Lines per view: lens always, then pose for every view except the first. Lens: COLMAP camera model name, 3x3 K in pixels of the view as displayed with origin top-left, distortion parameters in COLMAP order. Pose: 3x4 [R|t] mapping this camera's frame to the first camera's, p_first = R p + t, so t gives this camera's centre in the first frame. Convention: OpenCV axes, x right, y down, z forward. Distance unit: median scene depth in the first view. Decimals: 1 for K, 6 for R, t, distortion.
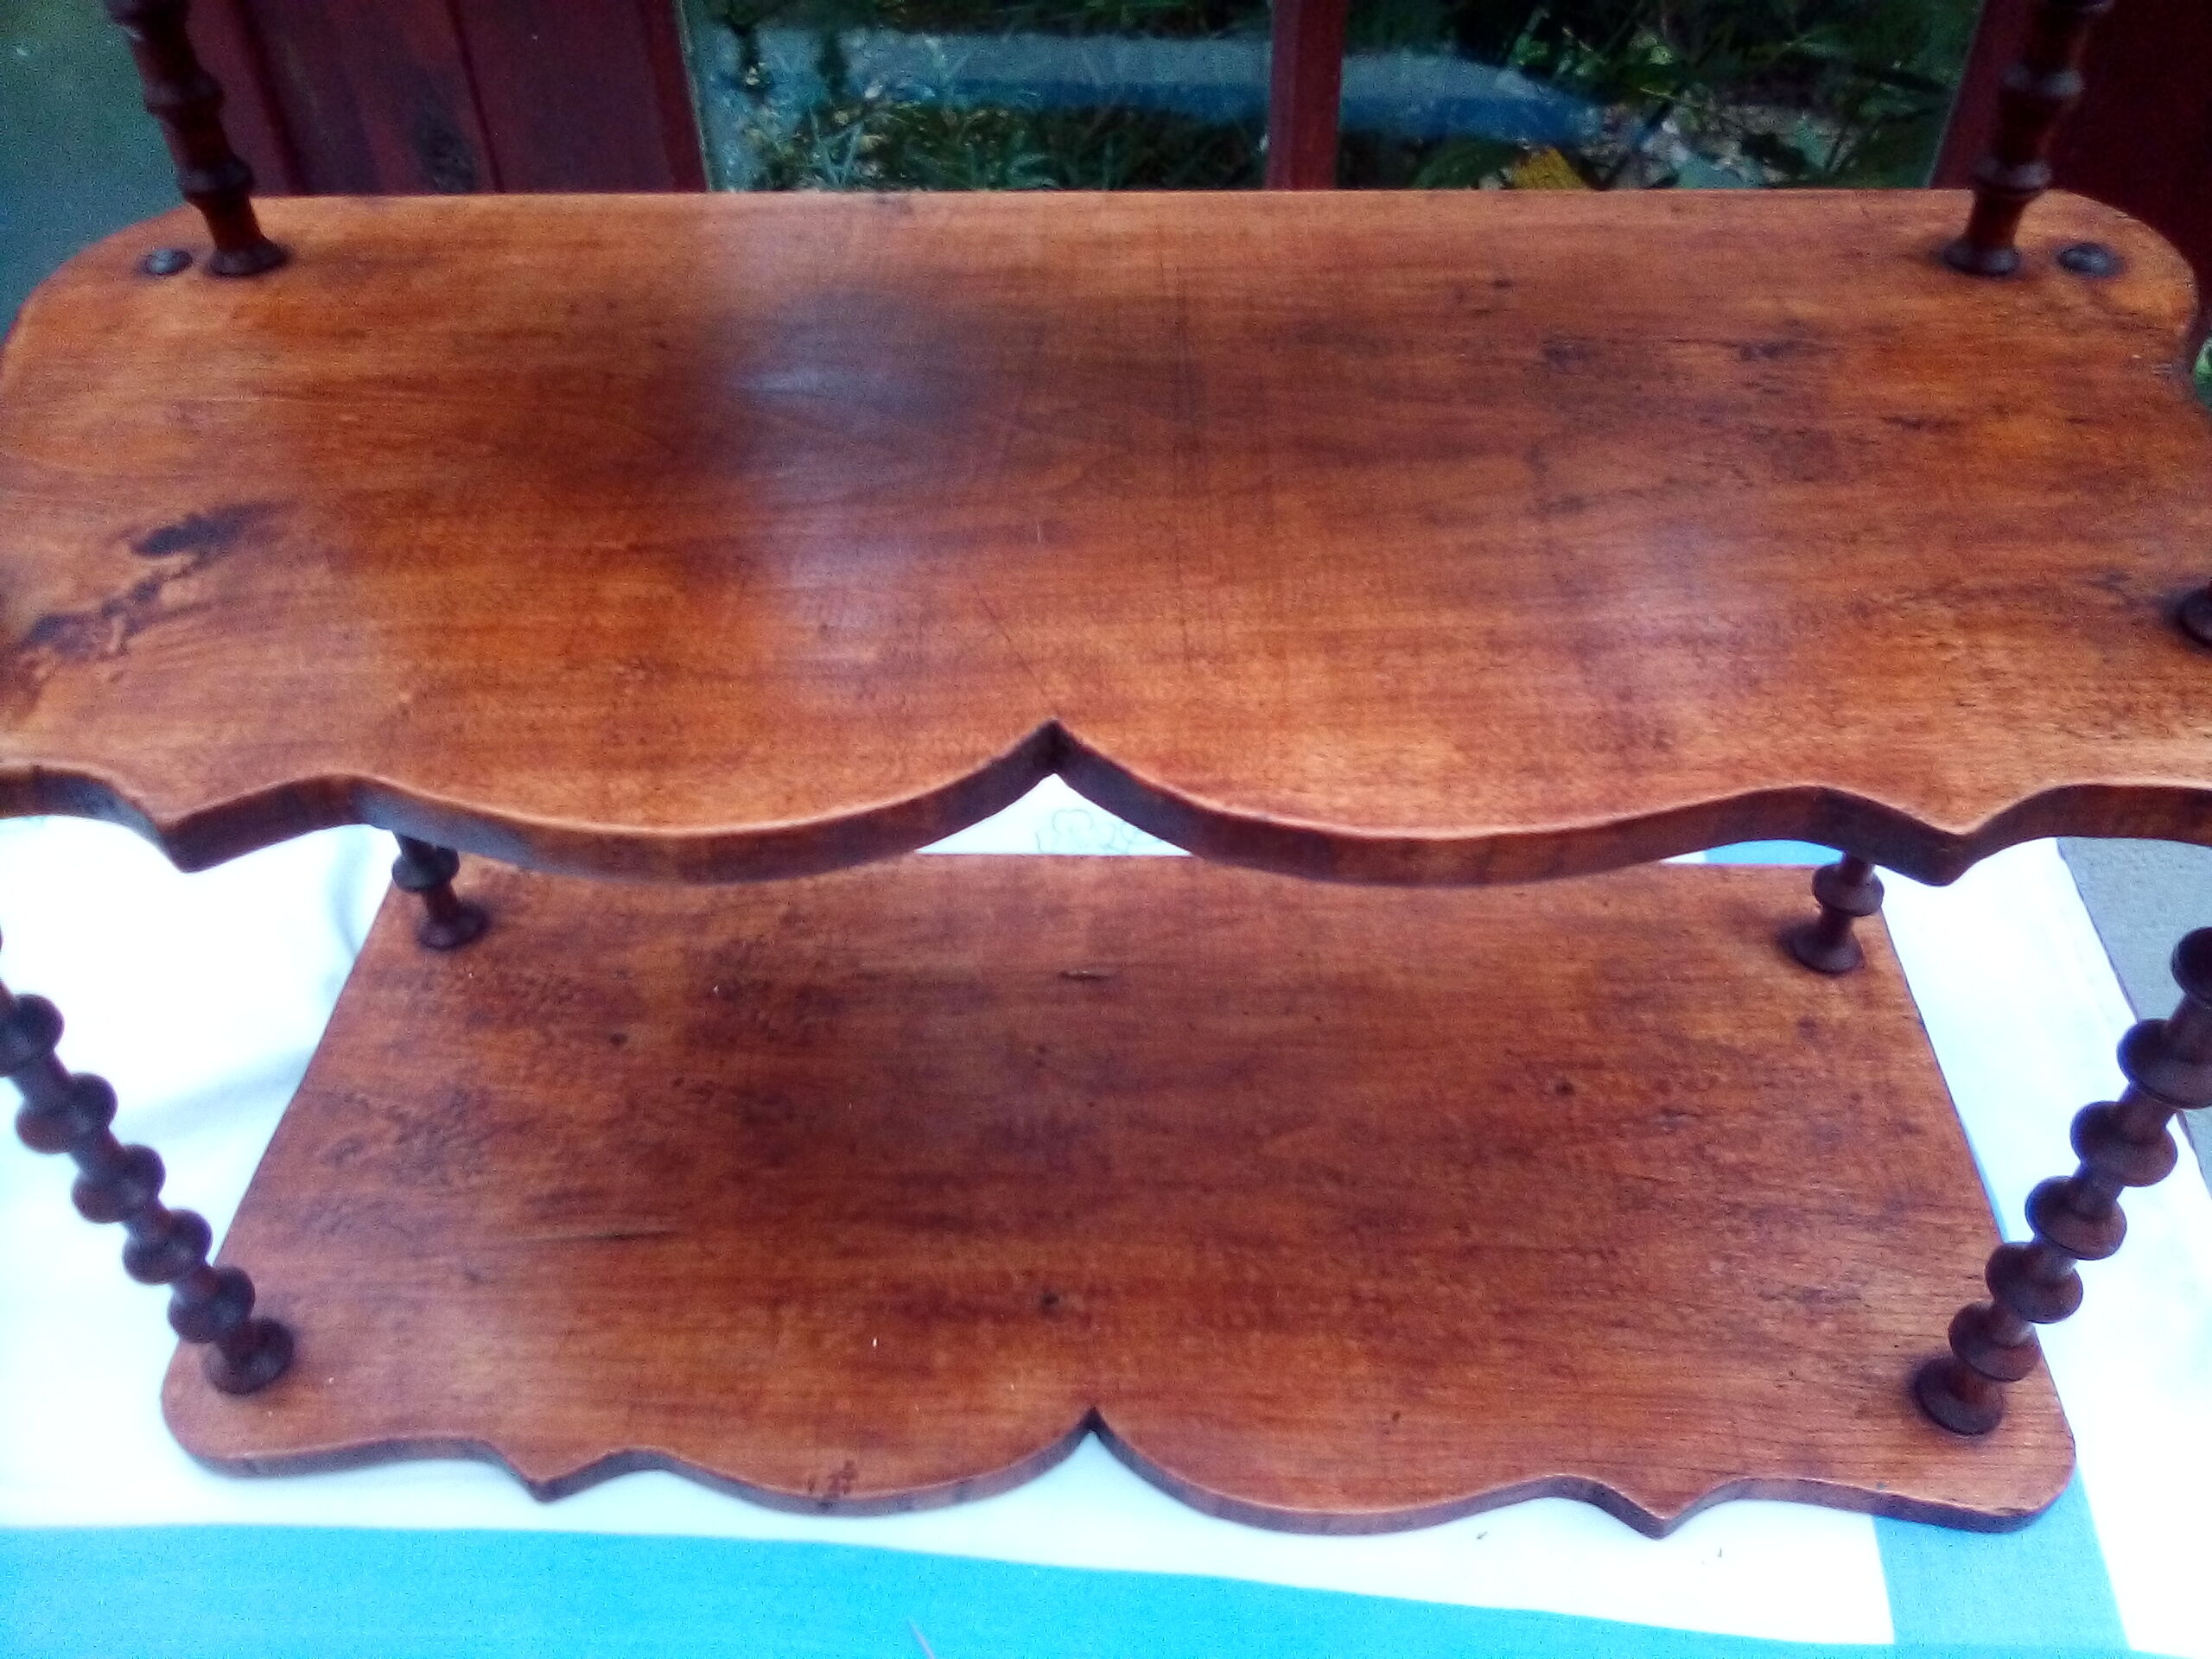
lens RADIAL K [[1747.8, 0, 1098.1], [0, 1747.8, 848.8], [0, 0, 1]] dist [0.104851, -0.227726]
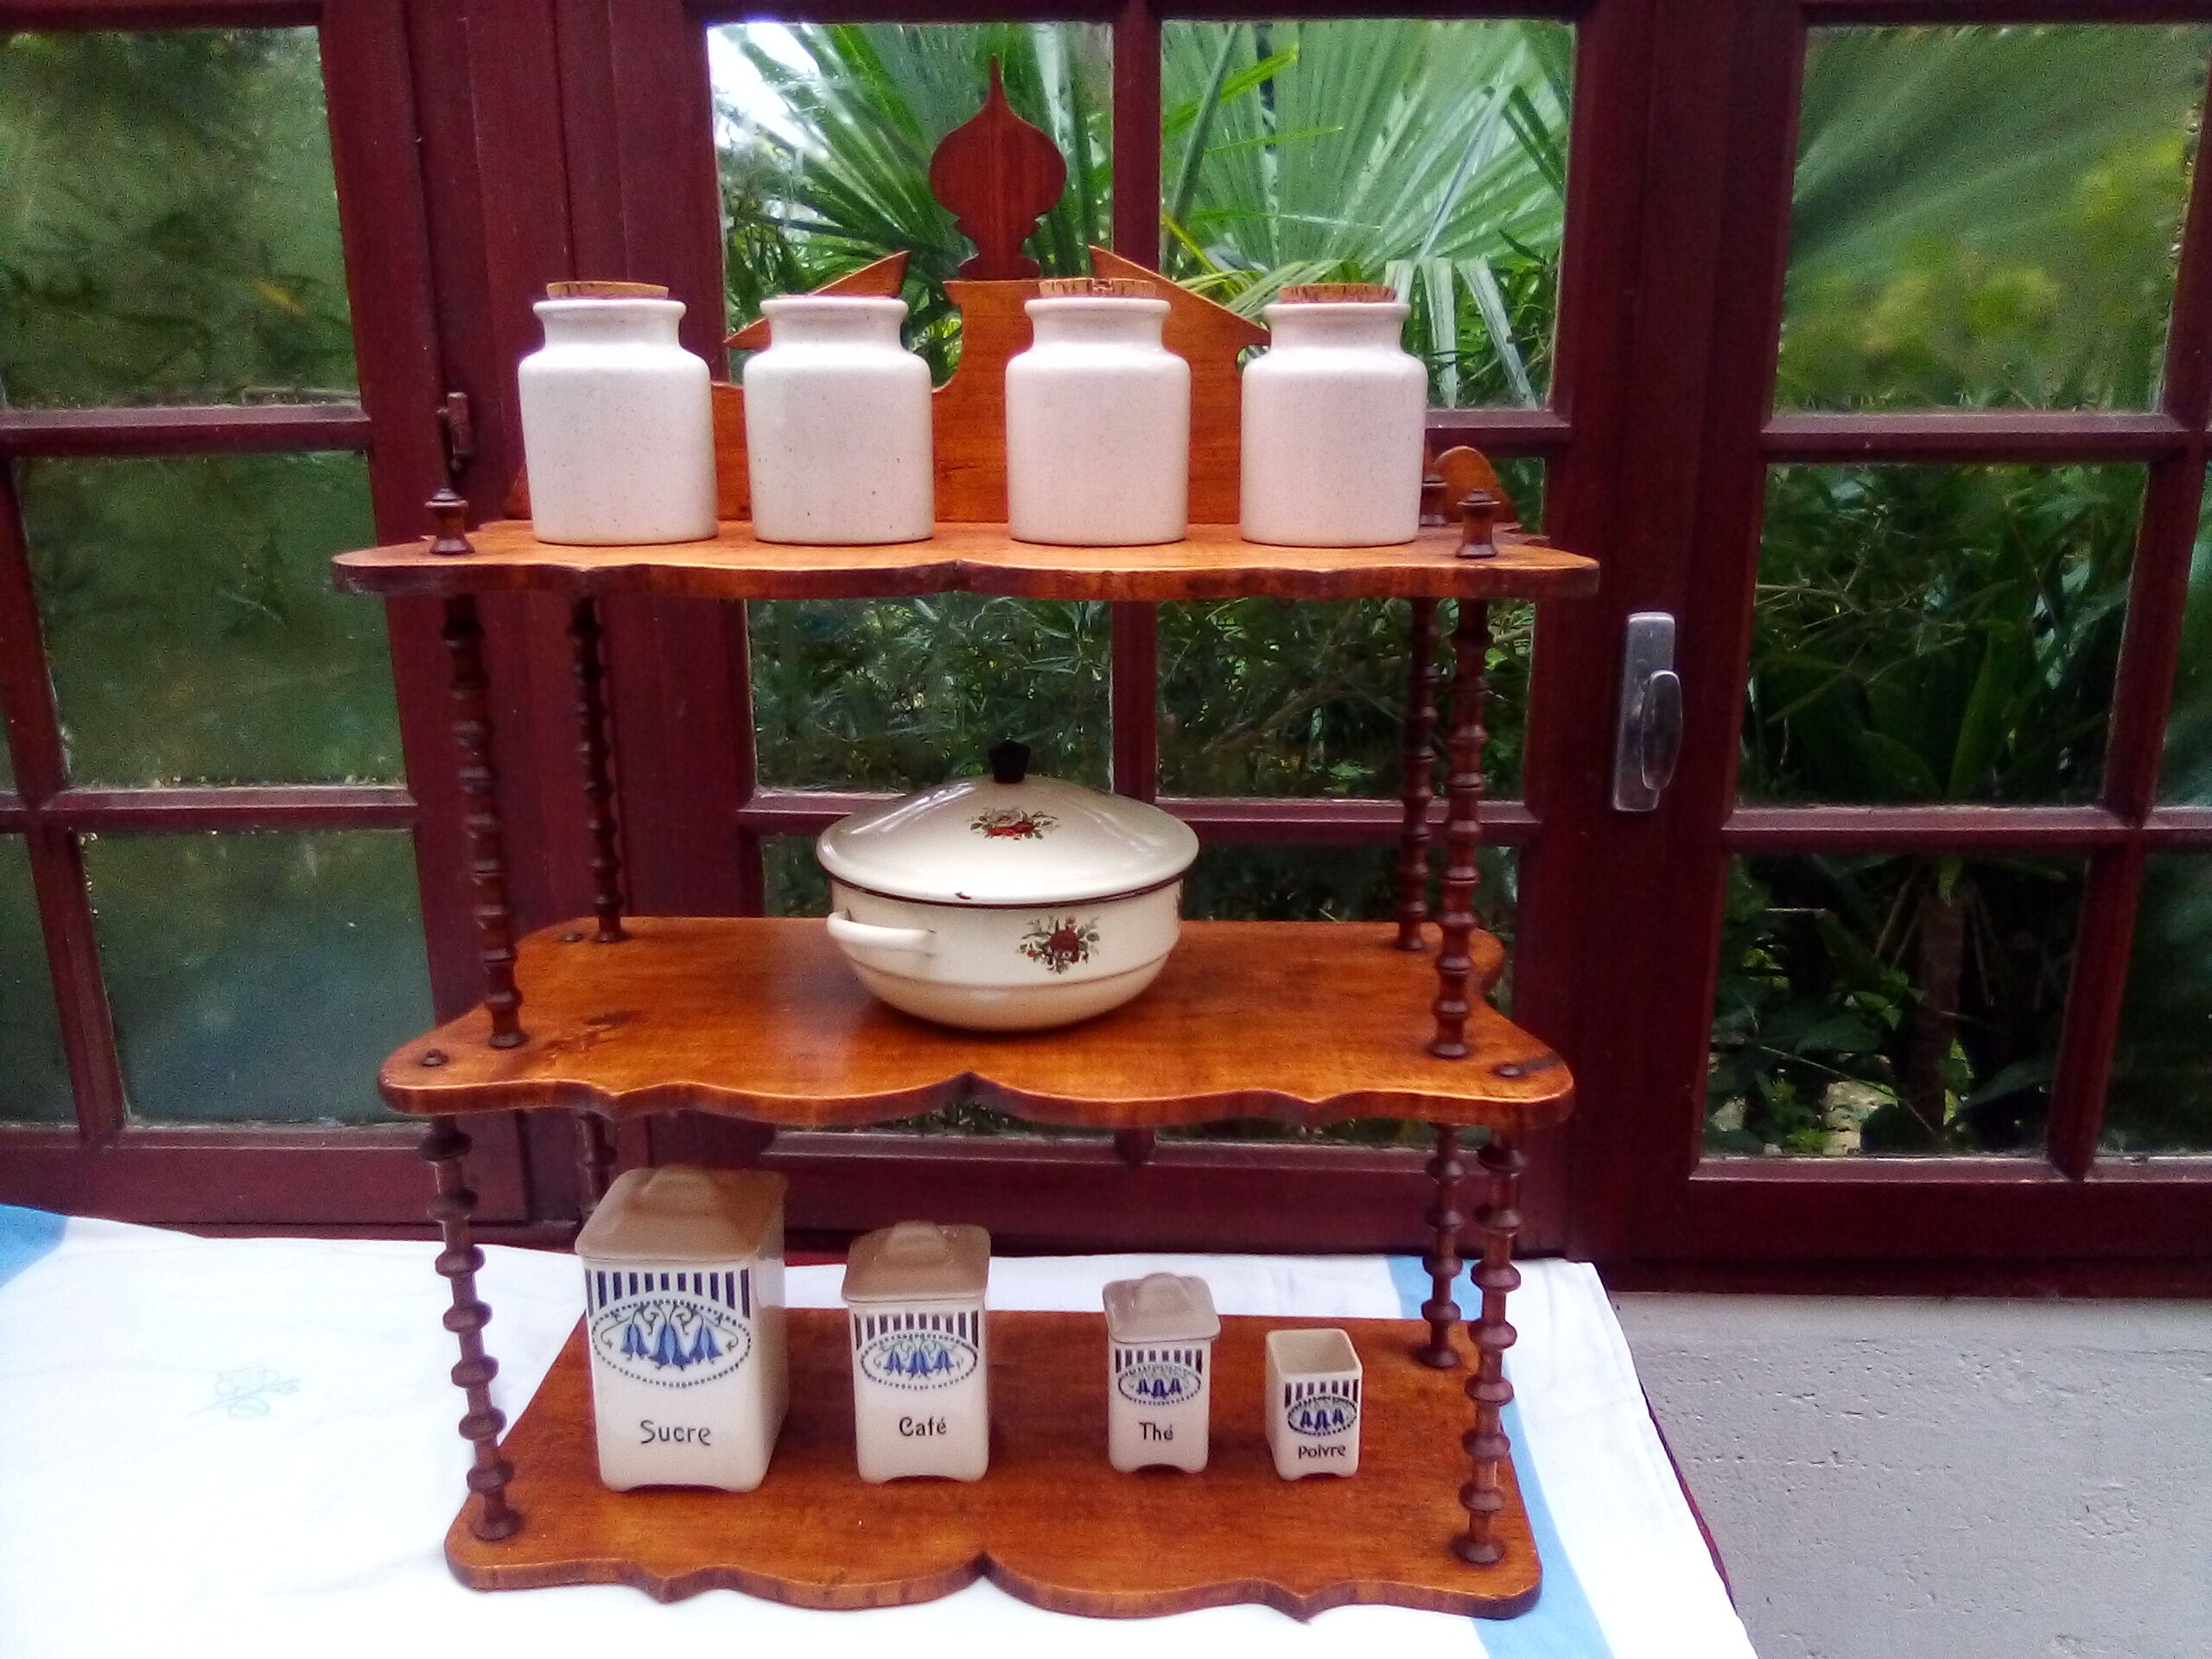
lens RADIAL K [[1748.8, 0, 1101.9], [0, 1748.8, 848.8], [0, 0, 1]] dist [0.108200, -0.235231]
pose [[0.999857, 0.016086, 0.005170, 0.095790], [-0.011684, 0.879294, -0.476136, 0.550302], [-0.012205, 0.476008, 0.879356, -0.886571]]
